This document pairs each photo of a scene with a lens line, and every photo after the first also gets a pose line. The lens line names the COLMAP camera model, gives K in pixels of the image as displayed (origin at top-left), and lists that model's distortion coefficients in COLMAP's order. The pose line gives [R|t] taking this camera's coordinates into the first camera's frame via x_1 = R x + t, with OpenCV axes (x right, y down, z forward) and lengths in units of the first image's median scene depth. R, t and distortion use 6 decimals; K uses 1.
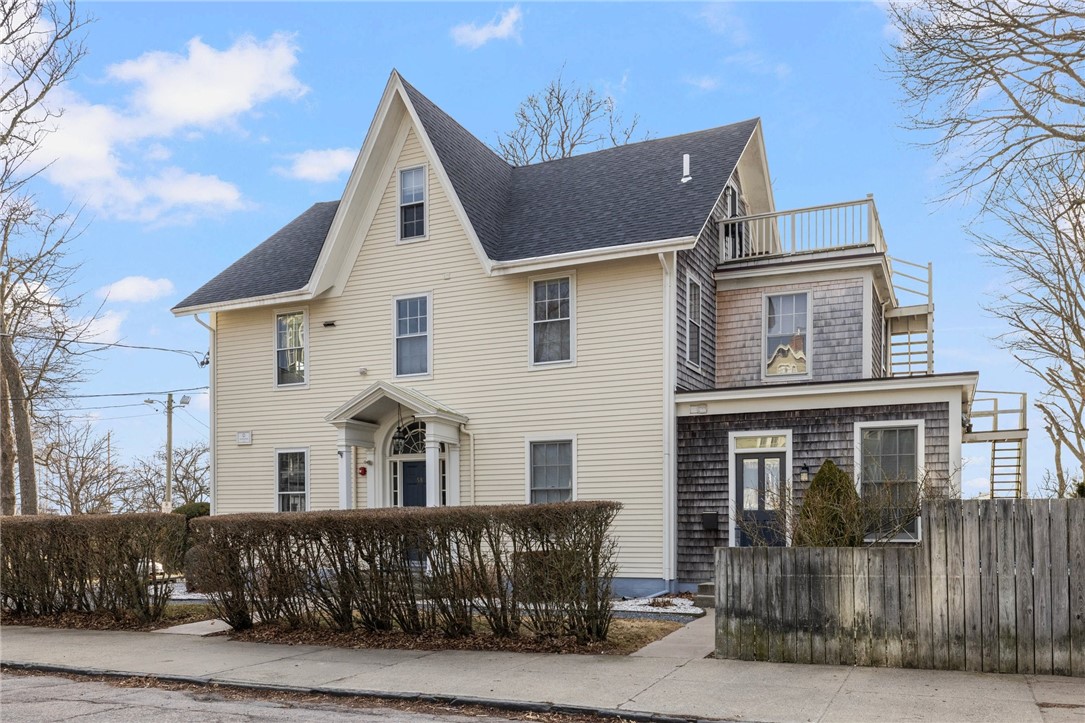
lens RADIAL K [[870.1, 0, 542.5], [0, 870.1, 361.5], [0, 0, 1]] dist [0.000548, 0.000119]
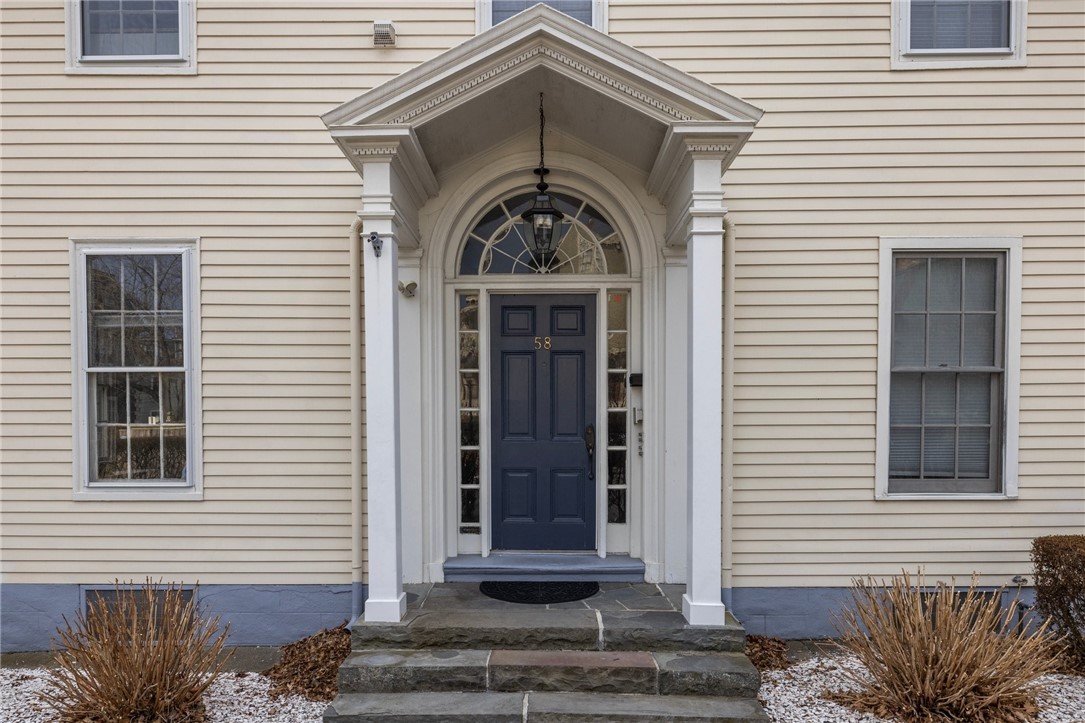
lens RADIAL K [[695.2, 0, 542.5], [0, 695.2, 361.5], [0, 0, 1]] dist [-0.000908, -0.000082]
pose [[0.919029, 0.028860, 0.393132, -0.264824], [-0.074459, 0.992072, 0.101235, 0.114649], [-0.387094, -0.122311, 0.913892, 0.727323]]
